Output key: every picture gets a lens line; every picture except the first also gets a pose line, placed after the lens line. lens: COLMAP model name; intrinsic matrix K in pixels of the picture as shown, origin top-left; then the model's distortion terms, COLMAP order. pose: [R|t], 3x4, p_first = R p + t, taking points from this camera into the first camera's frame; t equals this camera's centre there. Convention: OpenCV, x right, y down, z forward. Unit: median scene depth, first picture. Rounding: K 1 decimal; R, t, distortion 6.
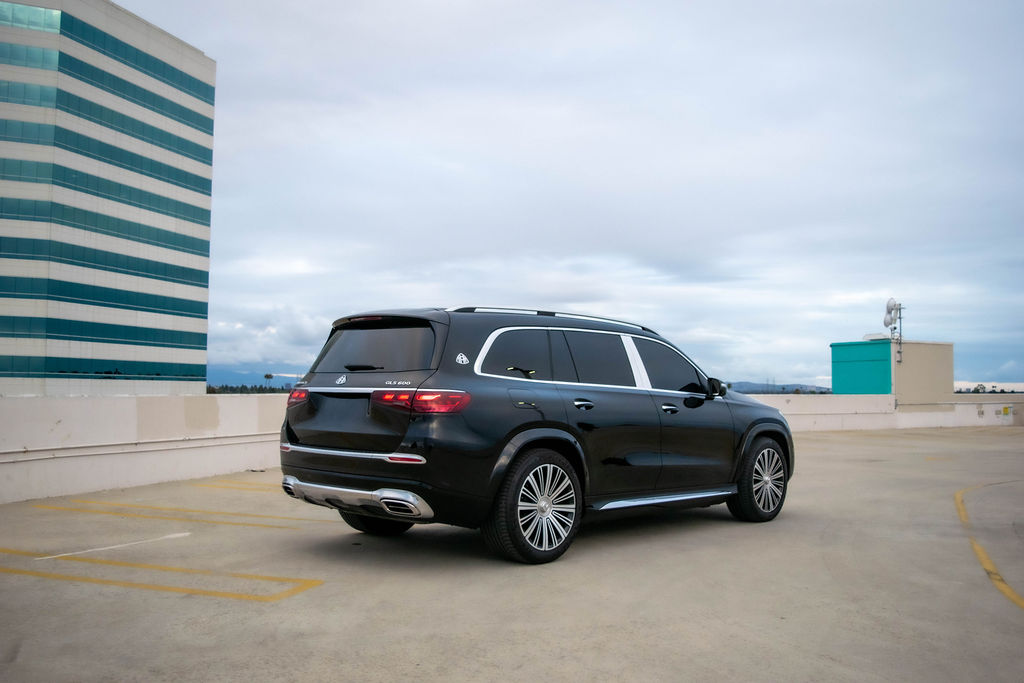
lens RADIAL K [[975.6, 0, 512.0], [0, 975.6, 341.5], [0, 0, 1]] dist [-0.074587, 0.001549]
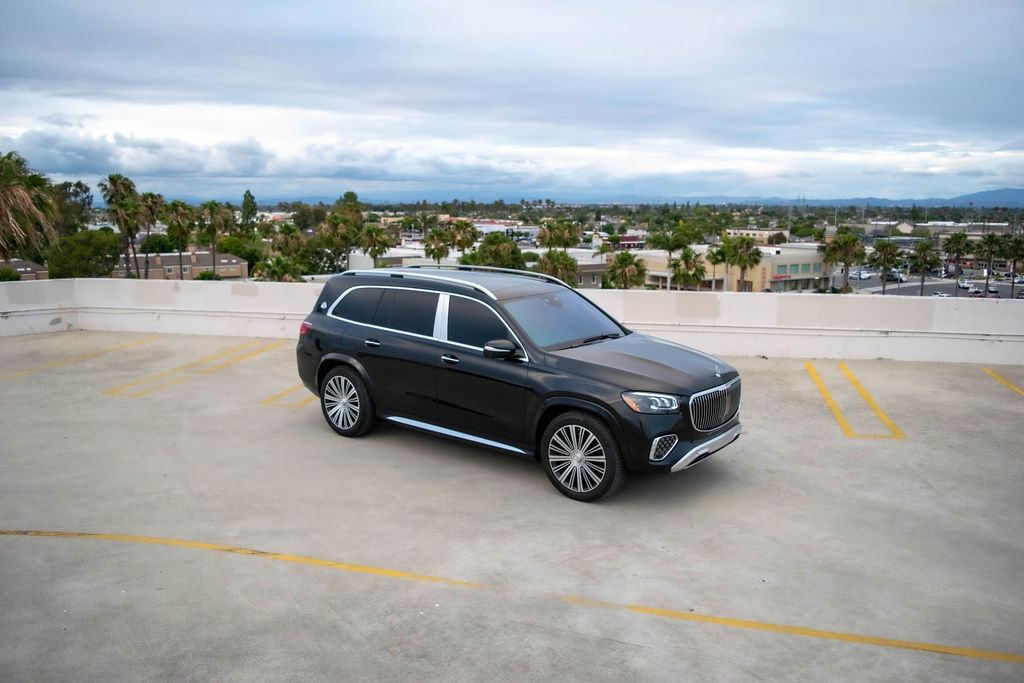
lens RADIAL K [[819.8, 0, 512.0], [0, 819.8, 341.5], [0, 0, 1]] dist [-0.089270, 0.002387]
pose [[0.079280, 0.160647, -0.983823, 1.152477], [0.052659, 0.984876, 0.165063, -0.114026], [0.995461, -0.064893, 0.069621, 1.011470]]
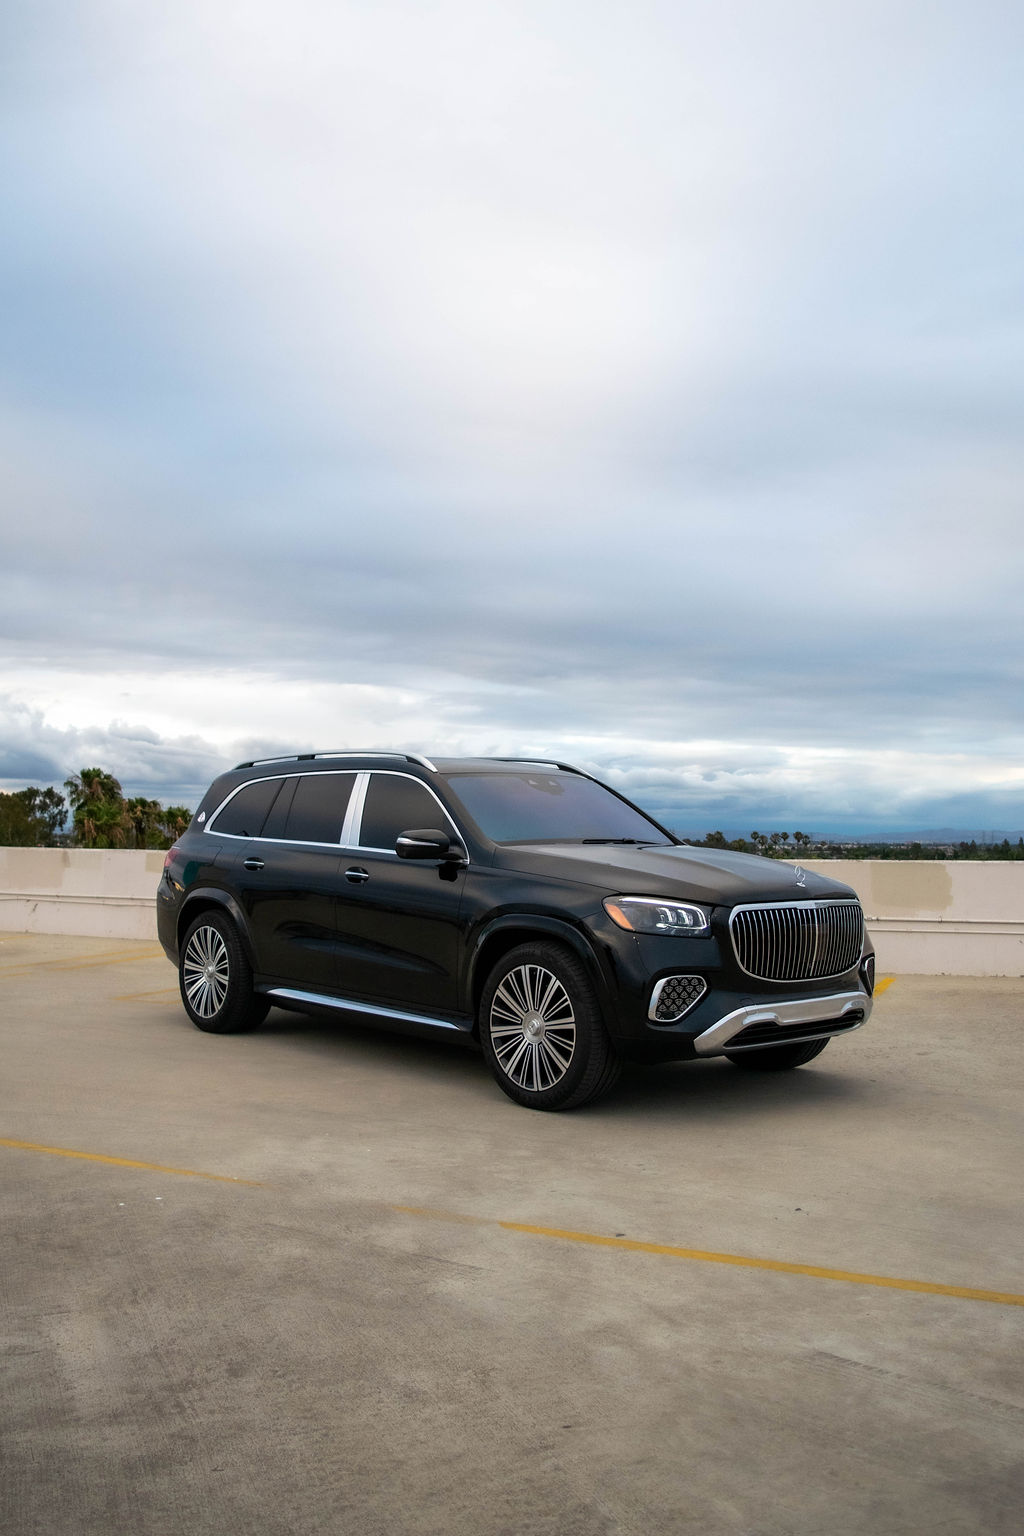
lens RADIAL K [[1370.5, 0, 494.8], [0, 1370.5, 768.4], [0, 0, 1]] dist [-0.082745, 0.001716]
pose [[-0.101792, -0.061016, -0.992933, 1.122218], [0.040152, 0.997052, -0.065385, 0.060997], [0.993995, -0.046524, -0.099042, 1.201574]]
